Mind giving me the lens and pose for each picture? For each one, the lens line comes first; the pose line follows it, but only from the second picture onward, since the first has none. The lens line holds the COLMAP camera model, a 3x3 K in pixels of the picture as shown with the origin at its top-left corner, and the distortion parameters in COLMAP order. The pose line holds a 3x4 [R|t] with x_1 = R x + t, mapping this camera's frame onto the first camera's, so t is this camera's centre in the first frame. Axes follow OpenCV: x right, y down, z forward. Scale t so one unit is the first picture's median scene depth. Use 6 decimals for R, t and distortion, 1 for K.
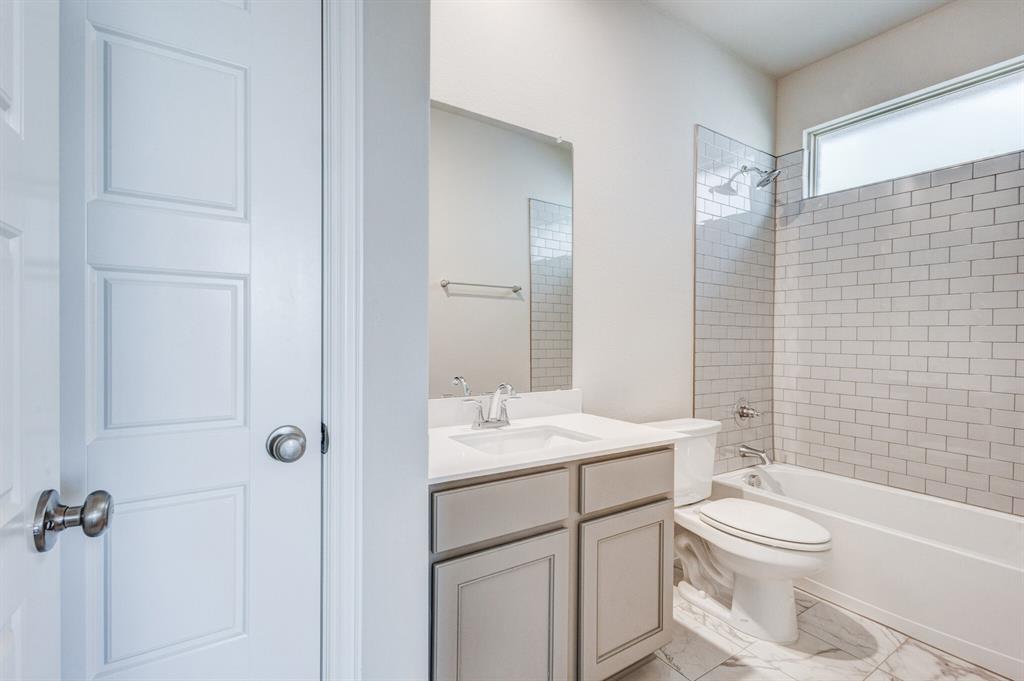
lens RADIAL K [[470.5, 0, 510.9], [0, 470.5, 337.3], [0, 0, 1]] dist [0.003240, -0.000568]
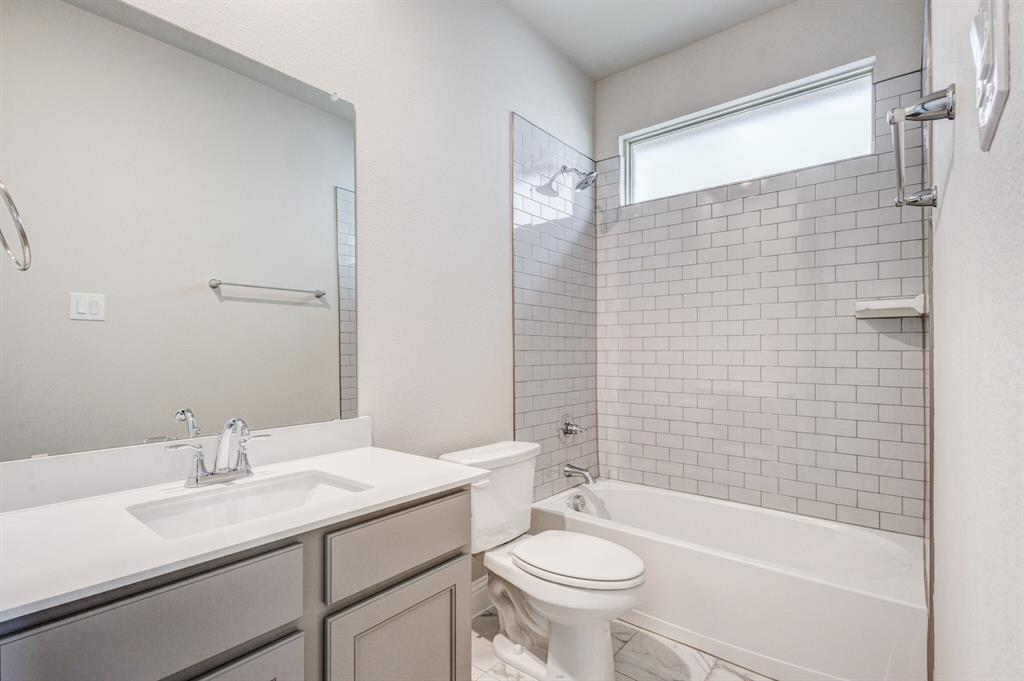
lens RADIAL K [[475.8, 0, 513.4], [0, 475.8, 344.6], [0, 0, 1]] dist [0.001117, 0.000571]
pose [[0.954508, -0.009587, 0.298030, 0.126193], [0.013386, 0.999853, -0.010709, 0.000695], [-0.297883, 0.014211, 0.954497, 0.145350]]
